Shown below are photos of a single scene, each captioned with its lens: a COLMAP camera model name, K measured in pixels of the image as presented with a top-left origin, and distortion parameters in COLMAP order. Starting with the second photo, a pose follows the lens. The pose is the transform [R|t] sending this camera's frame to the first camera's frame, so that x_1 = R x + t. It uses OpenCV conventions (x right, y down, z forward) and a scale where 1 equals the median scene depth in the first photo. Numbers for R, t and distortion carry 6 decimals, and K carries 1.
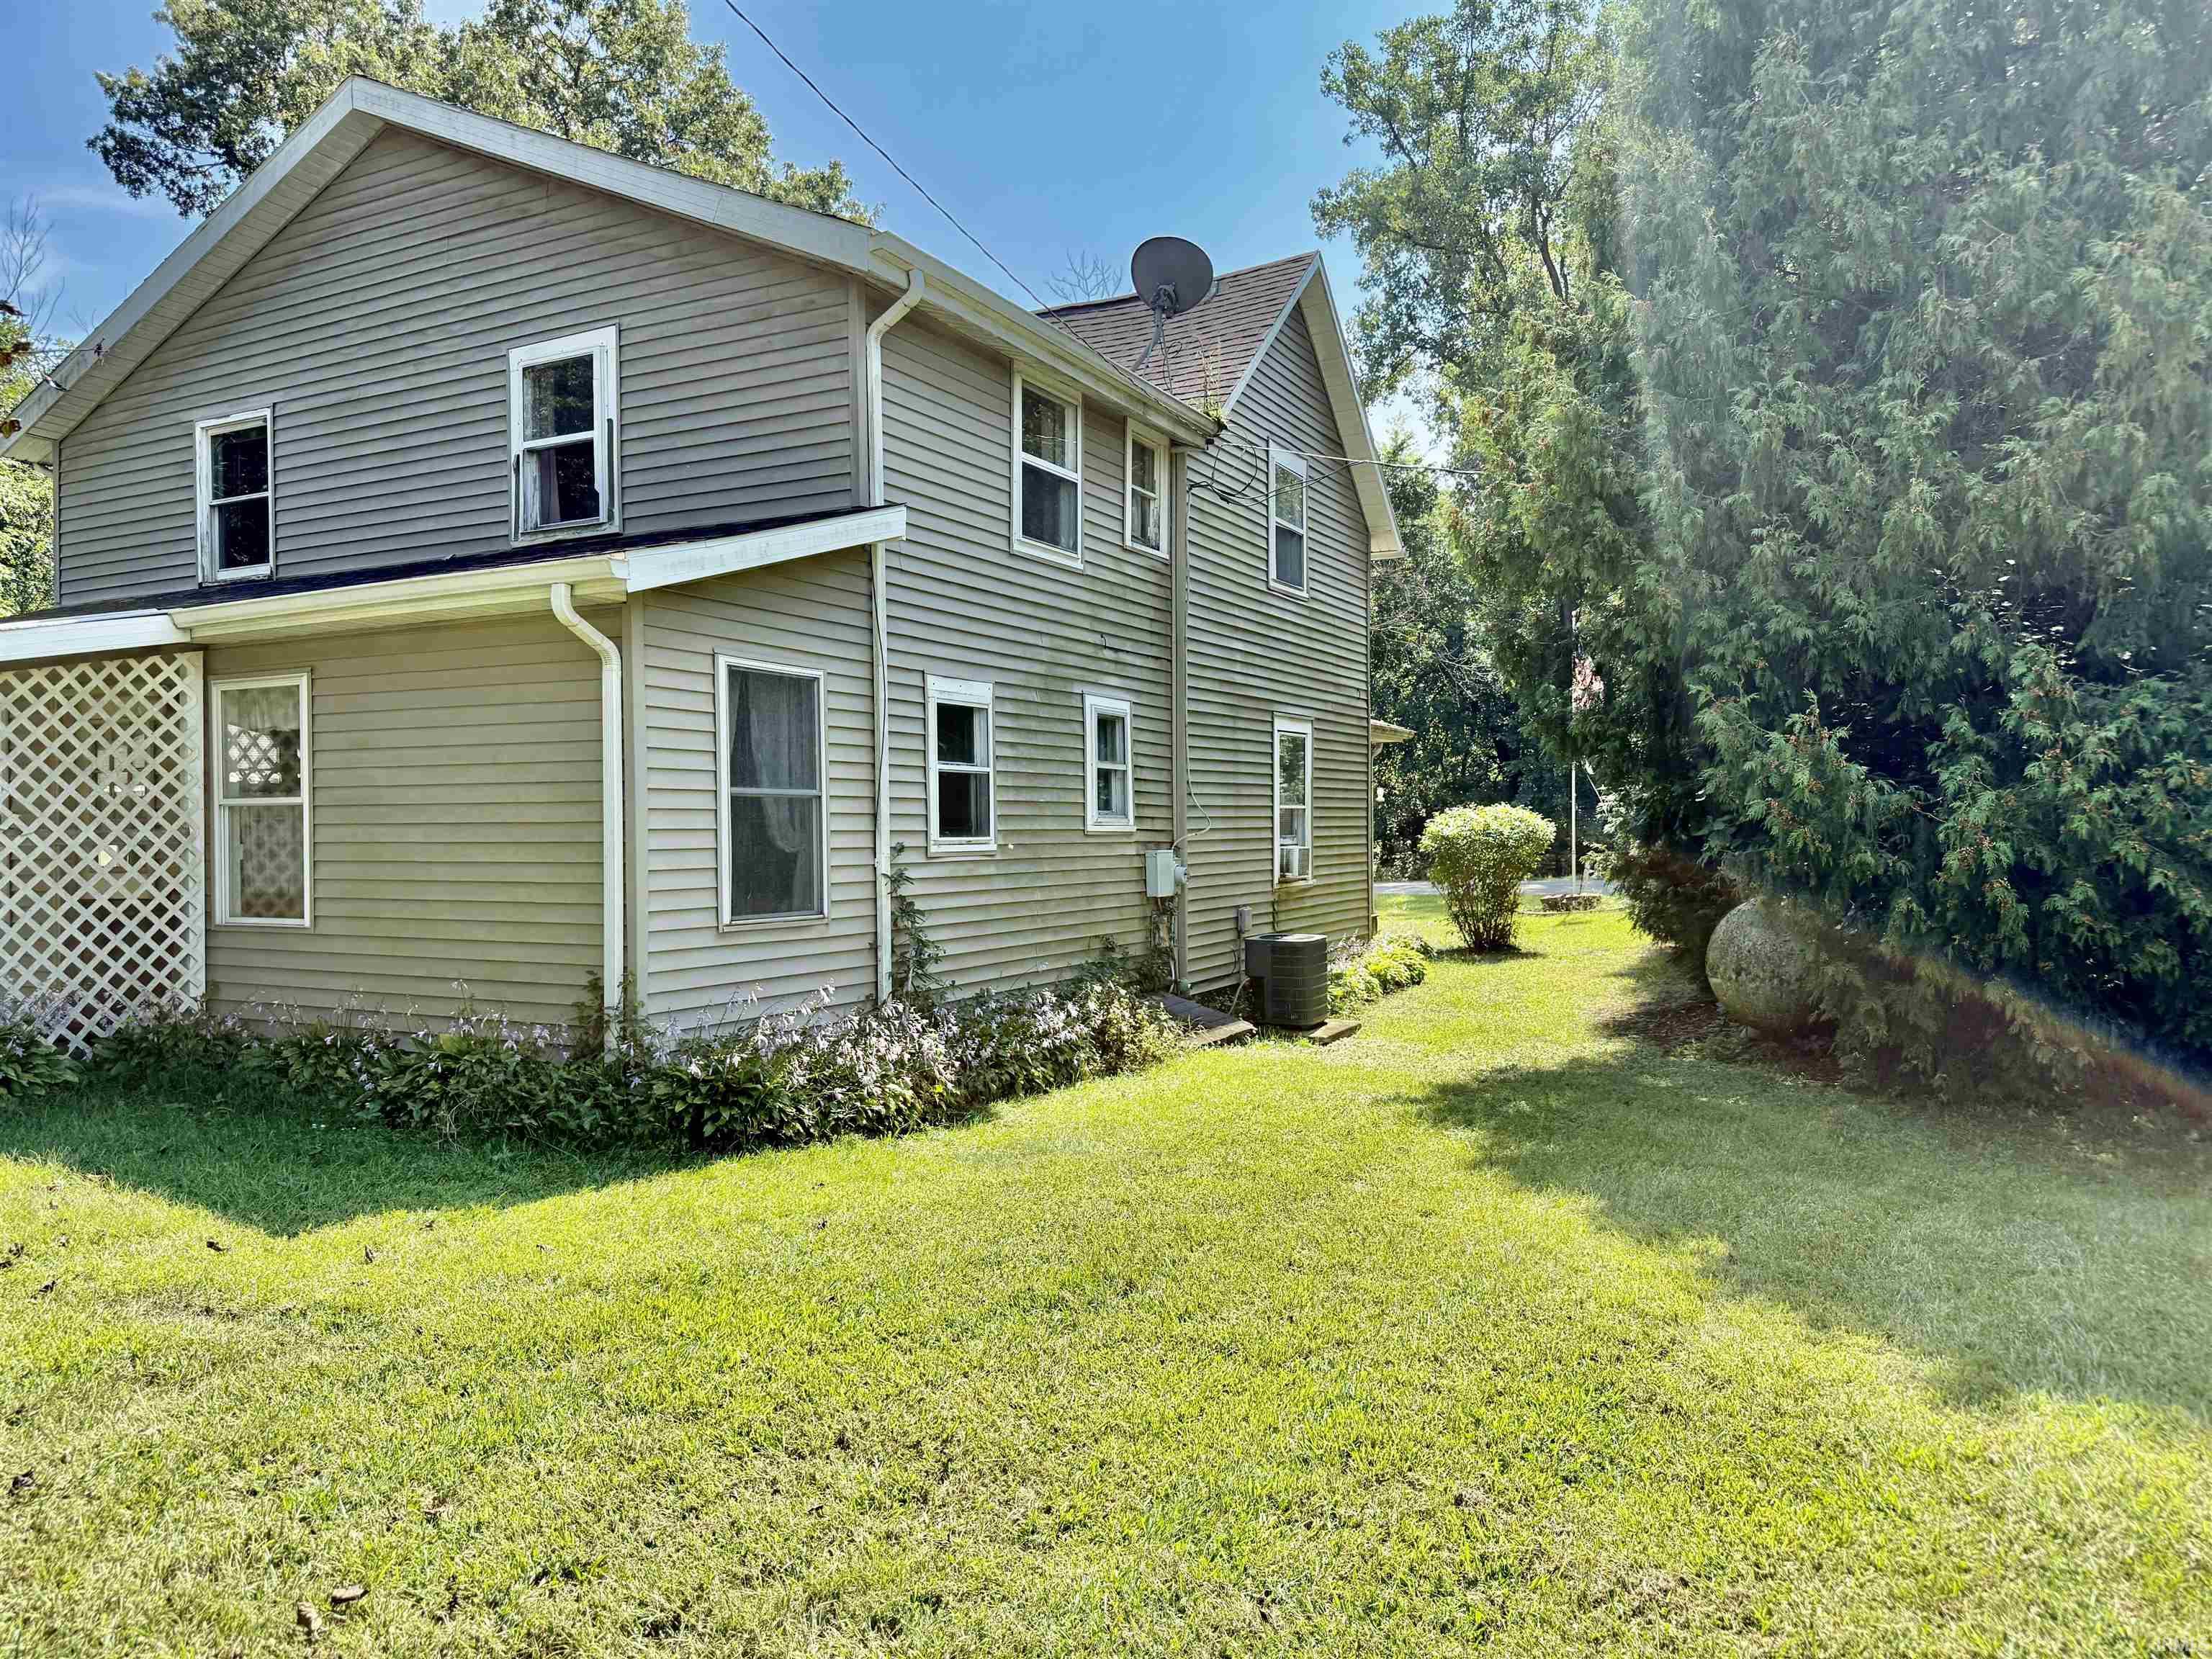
lens RADIAL K [[1550.8, 0, 1106.0], [0, 1550.8, 829.5], [0, 0, 1]] dist [0.117219, -0.173628]
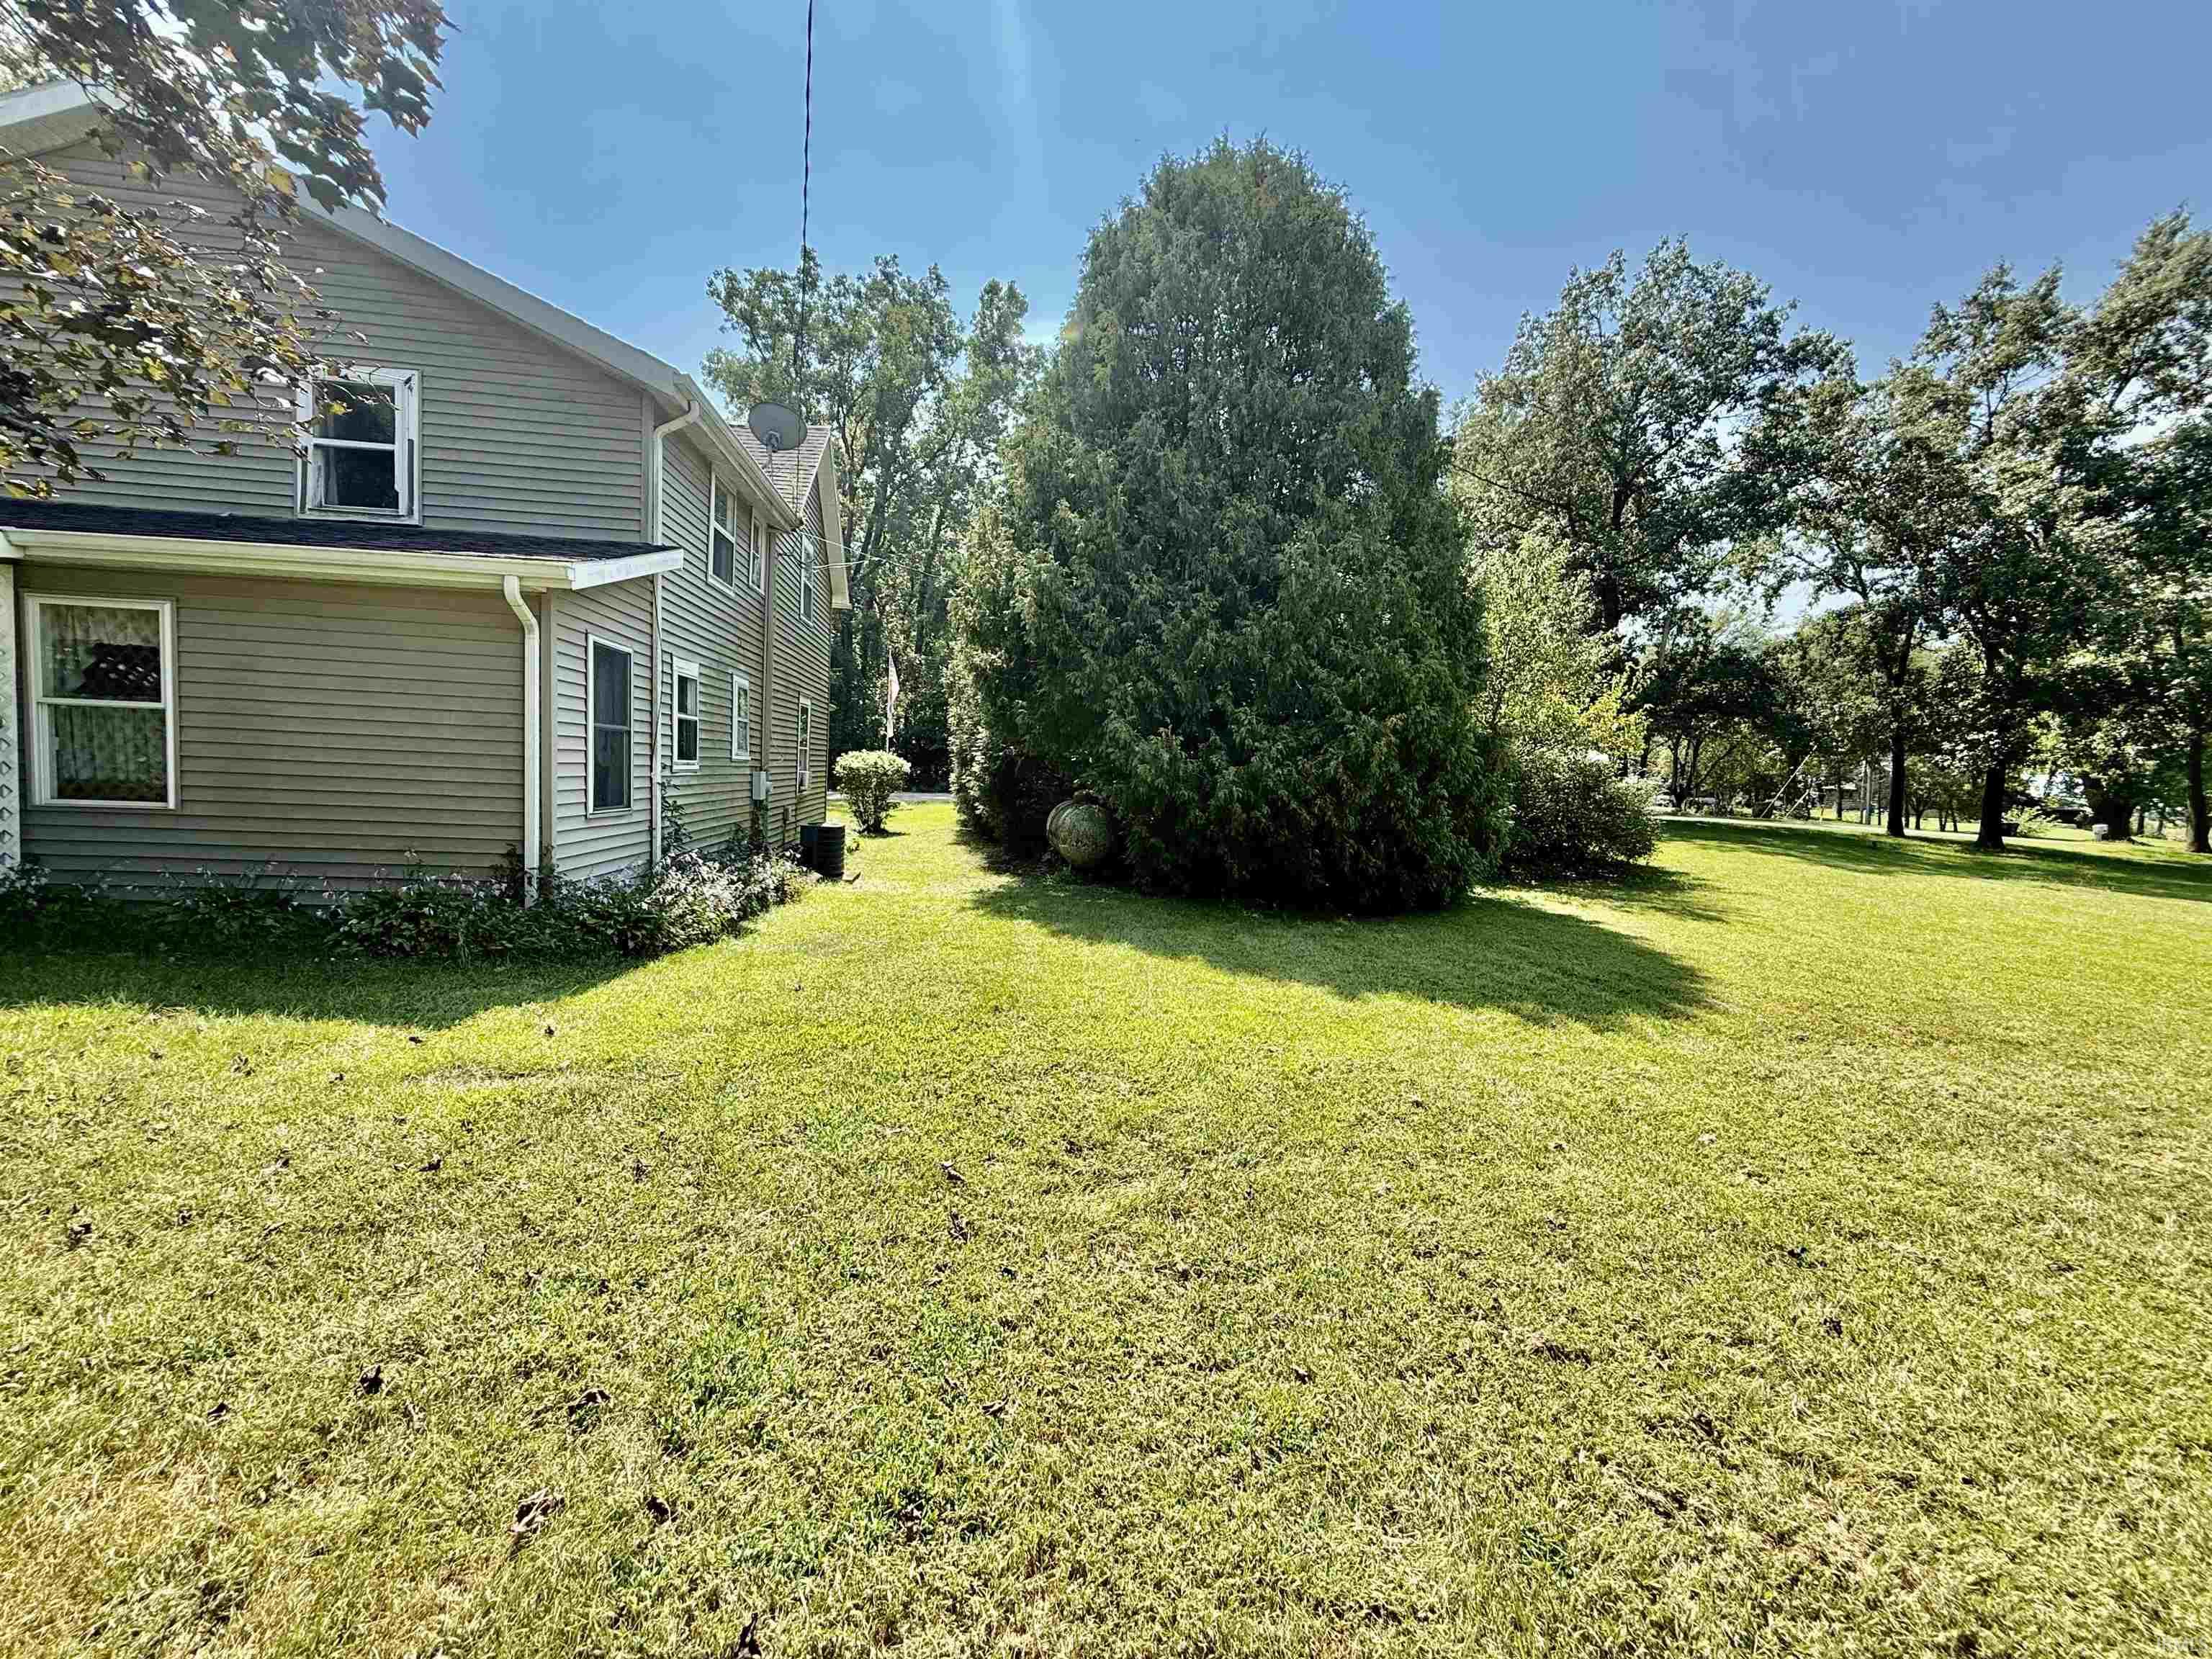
lens RADIAL K [[882.9, 0, 1103.2], [0, 882.9, 826.3], [0, 0, 1]] dist [-0.000197, -0.000039]
pose [[0.814663, 0.007819, 0.579882, -0.292865], [-0.049696, 0.997172, 0.056371, -0.000161], [-0.577802, -0.074741, 0.812748, 0.011453]]
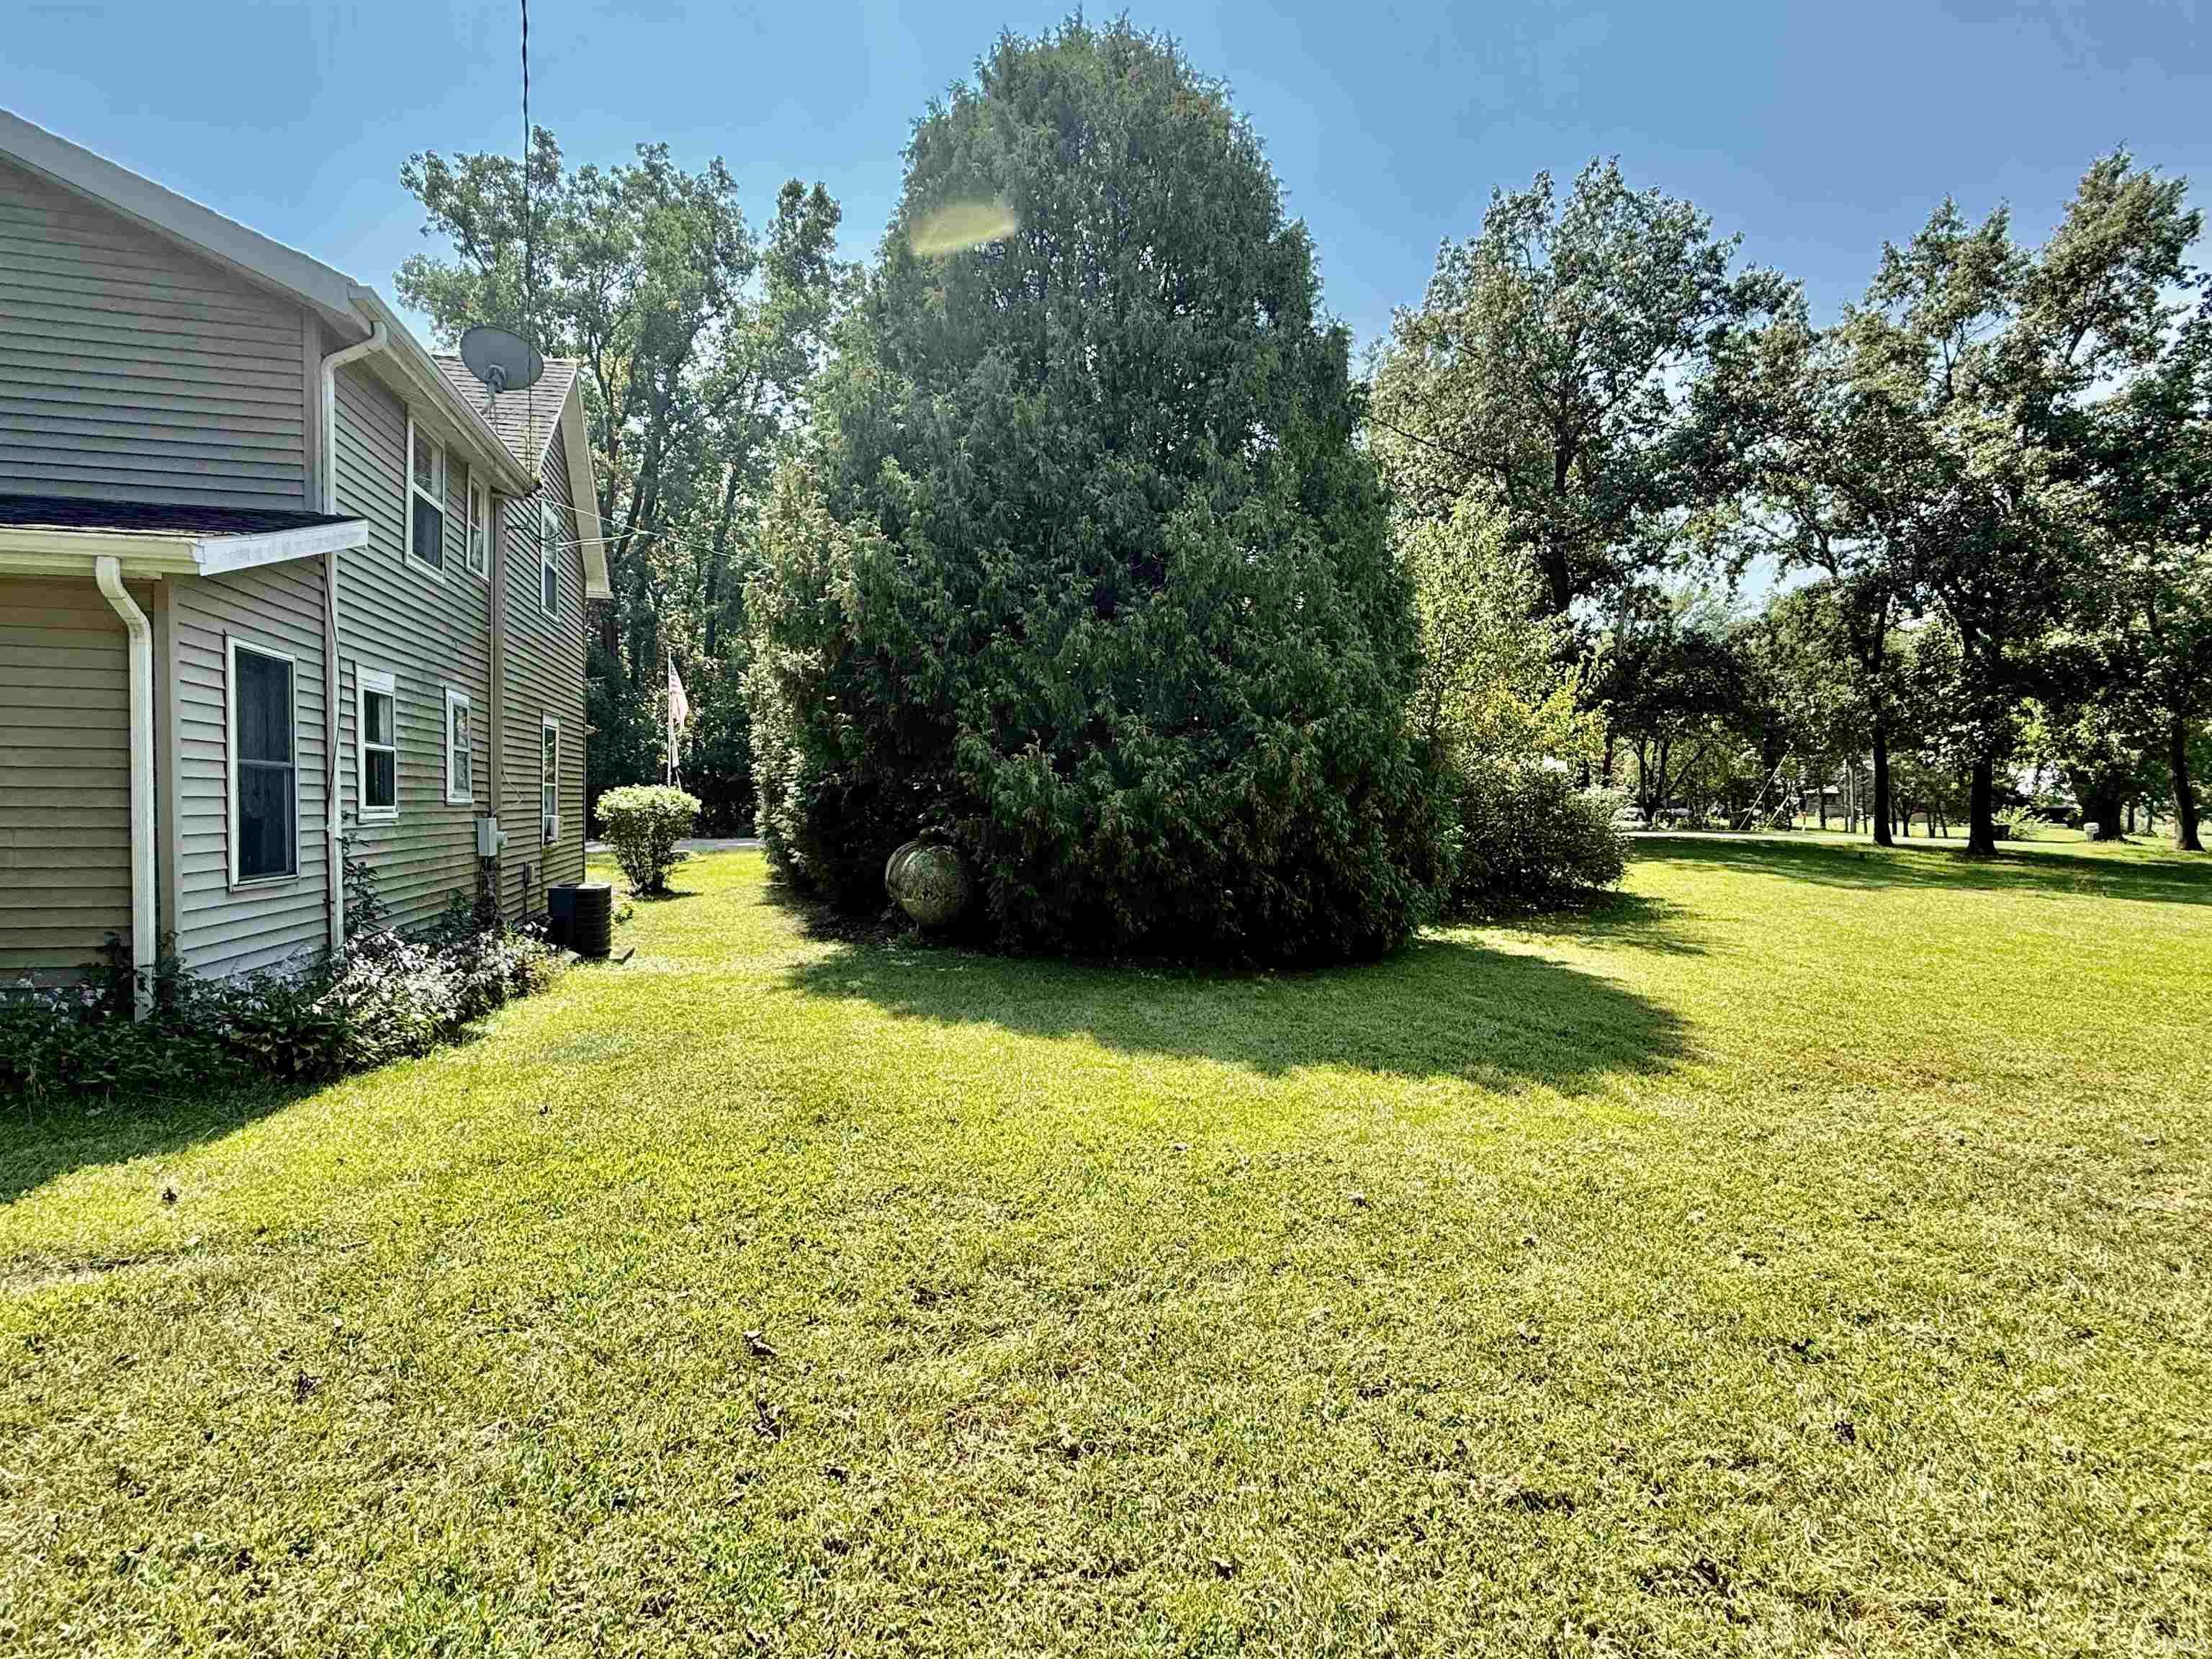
lens RADIAL K [[1125.3, 0, 1106.0], [0, 1125.3, 829.5], [0, 0, 1]] dist [0.001376, -0.001293]
pose [[0.734844, -0.000731, 0.678236, -0.287819], [-0.014286, 0.999761, 0.016557, 0.000300], [-0.678086, -0.021856, 0.734658, 0.010321]]
